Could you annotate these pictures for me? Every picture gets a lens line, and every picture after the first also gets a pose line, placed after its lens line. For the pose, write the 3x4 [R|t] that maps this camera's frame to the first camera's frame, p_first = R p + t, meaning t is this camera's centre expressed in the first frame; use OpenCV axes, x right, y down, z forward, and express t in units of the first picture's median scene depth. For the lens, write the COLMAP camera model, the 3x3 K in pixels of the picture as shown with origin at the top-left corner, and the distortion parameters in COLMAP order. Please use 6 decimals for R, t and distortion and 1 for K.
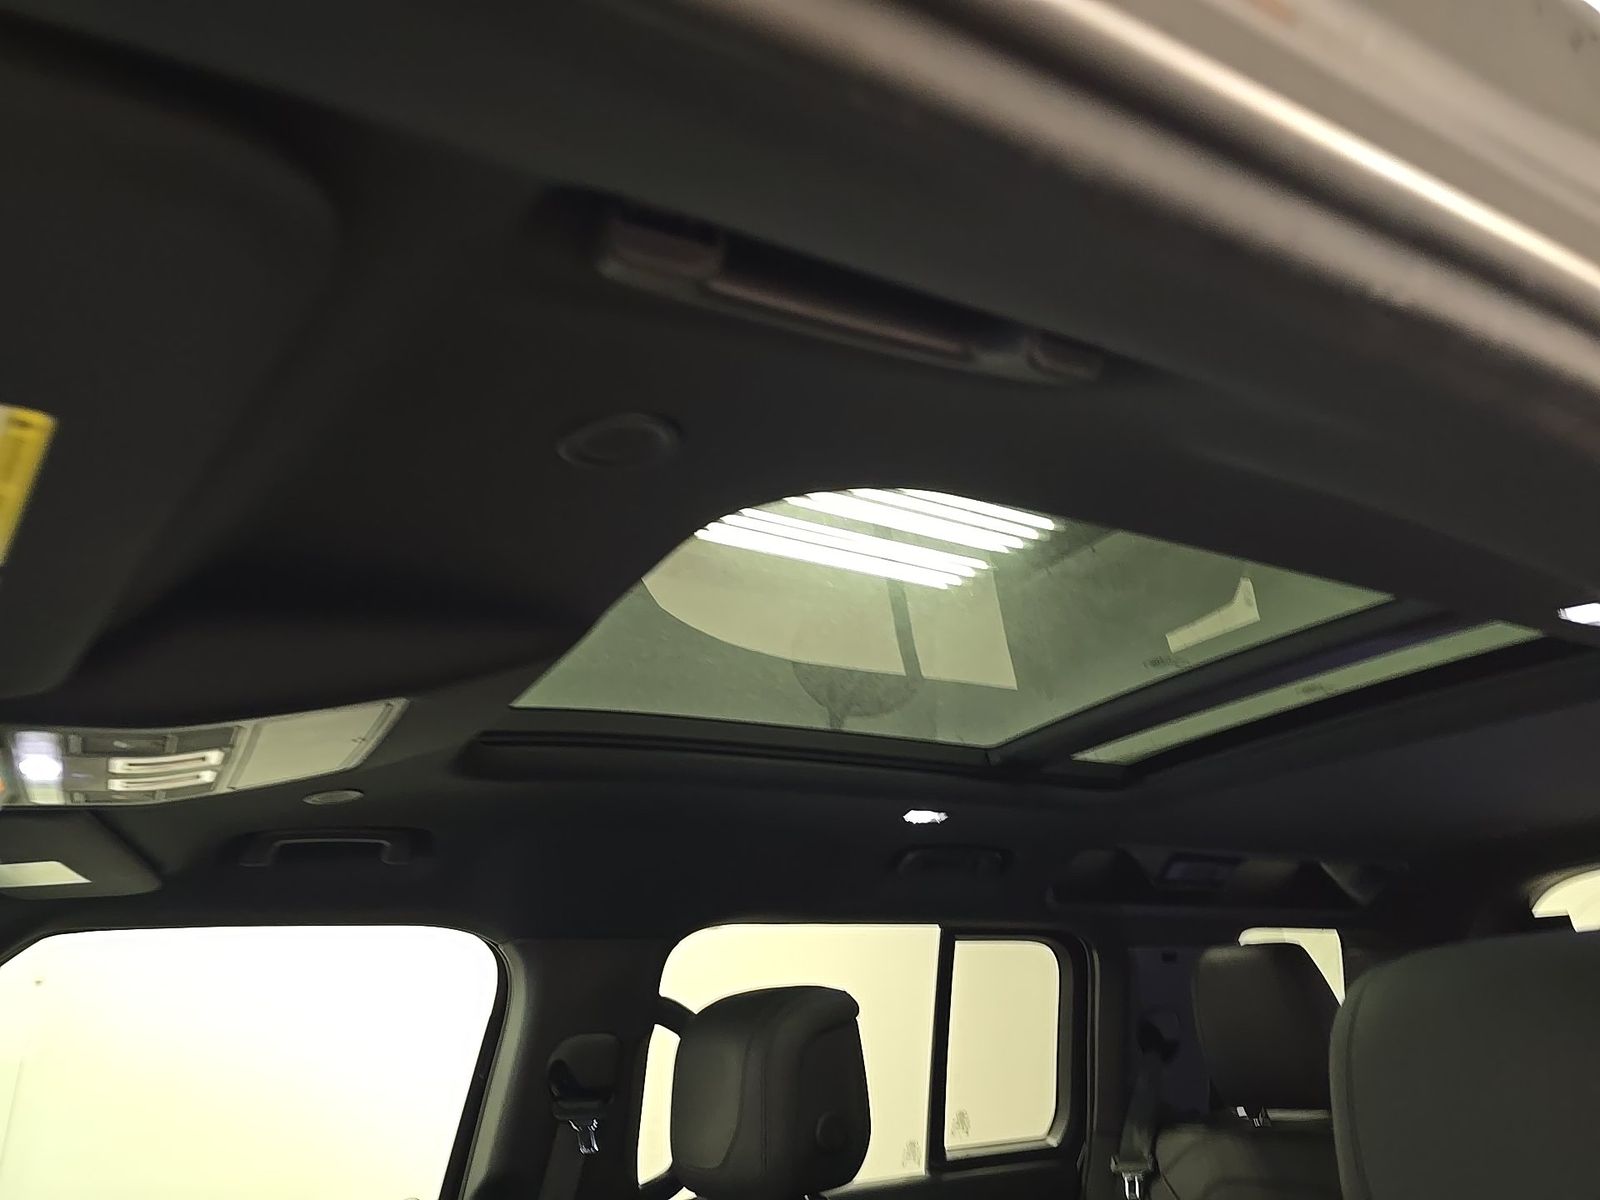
lens RADIAL K [[1056.5, 0, 800.0], [0, 1056.5, 600.0], [0, 0, 1]] dist [-0.001953, 0.001974]
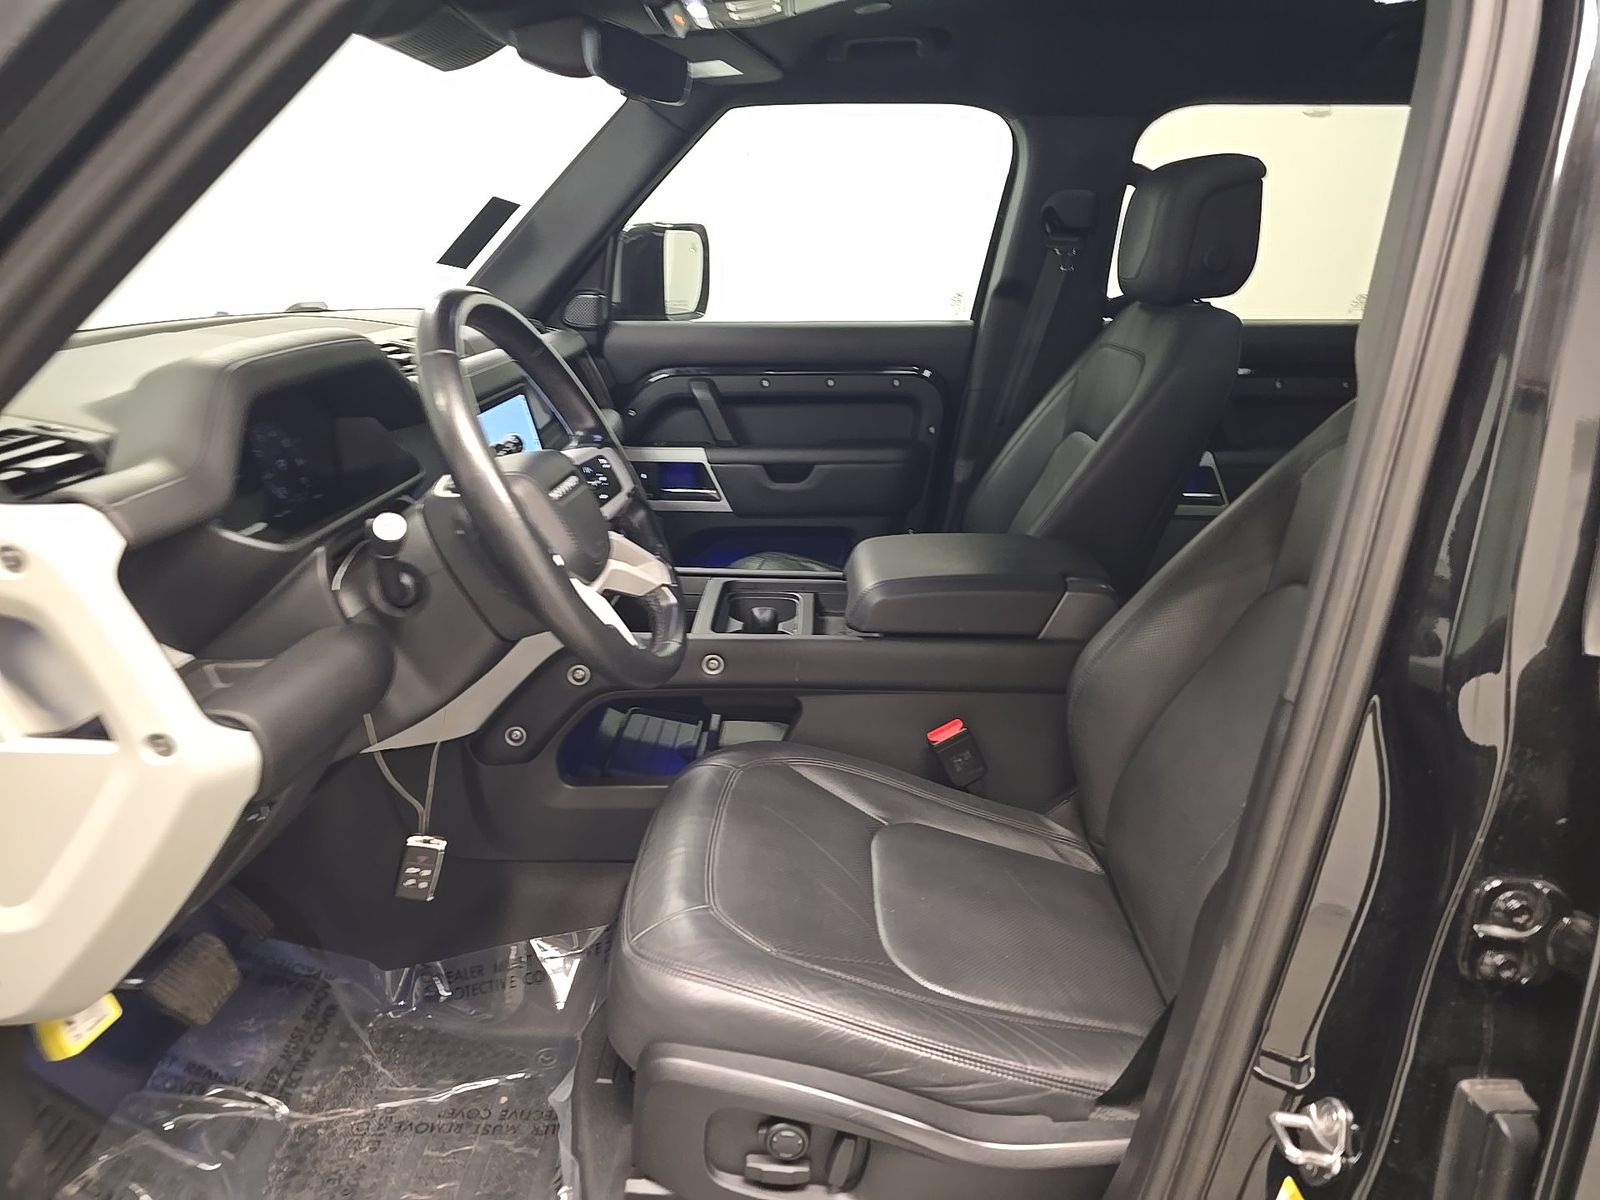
lens RADIAL K [[1056.5, 0, 800.0], [0, 1056.5, 600.0], [0, 0, 1]] dist [-0.001953, 0.001974]
pose [[0.848065, 0.222737, -0.480806, 0.311112], [0.152197, 0.766744, 0.623651, -0.096734], [0.507565, -0.602073, 0.616348, -0.382298]]
